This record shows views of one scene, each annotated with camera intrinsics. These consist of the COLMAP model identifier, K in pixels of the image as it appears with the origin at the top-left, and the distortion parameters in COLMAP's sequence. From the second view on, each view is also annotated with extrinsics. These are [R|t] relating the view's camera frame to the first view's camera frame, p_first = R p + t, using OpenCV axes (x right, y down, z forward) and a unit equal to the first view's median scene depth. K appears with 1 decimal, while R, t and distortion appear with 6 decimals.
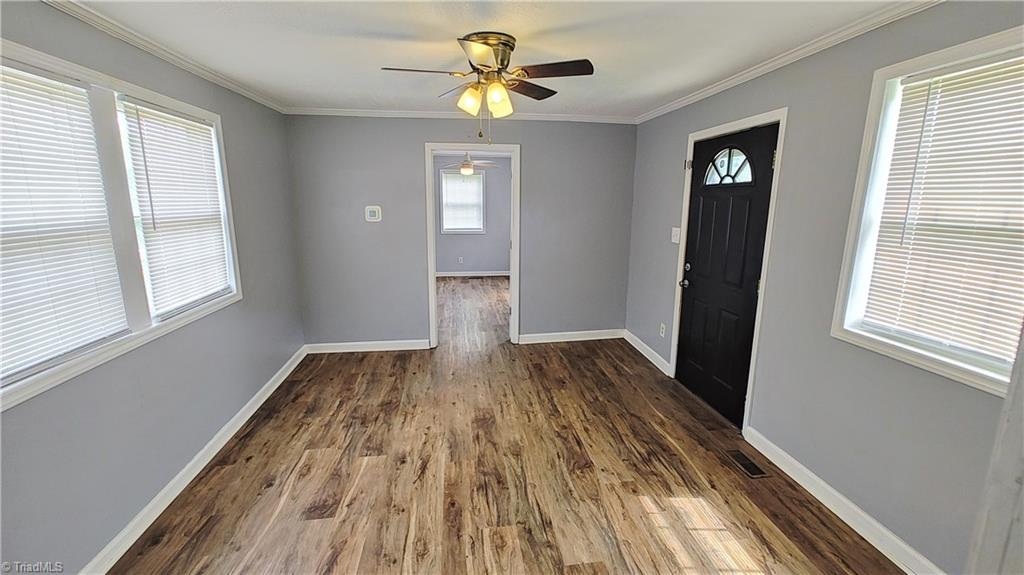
lens RADIAL K [[420.8, 0, 519.9], [0, 420.8, 287.5], [0, 0, 1]] dist [-0.005086, 0.004585]
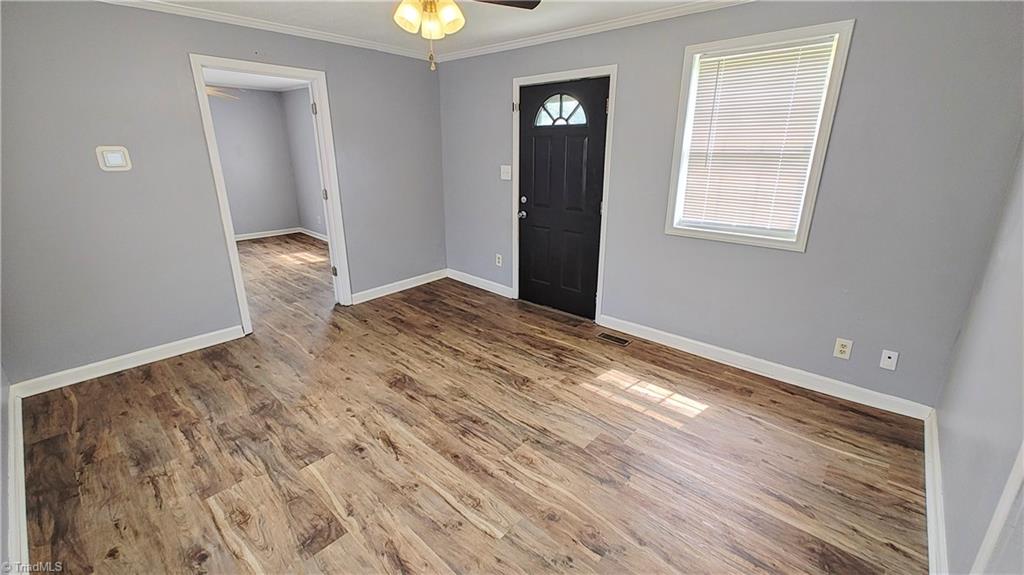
lens RADIAL K [[420.8, 0, 518.4], [0, 420.8, 283.2], [0, 0, 1]] dist [-0.005086, 0.004585]
pose [[0.766646, -0.197895, 0.610811, -0.463112], [0.130048, 0.979458, 0.154106, -0.006363], [-0.628761, -0.038710, 0.776634, 0.140166]]
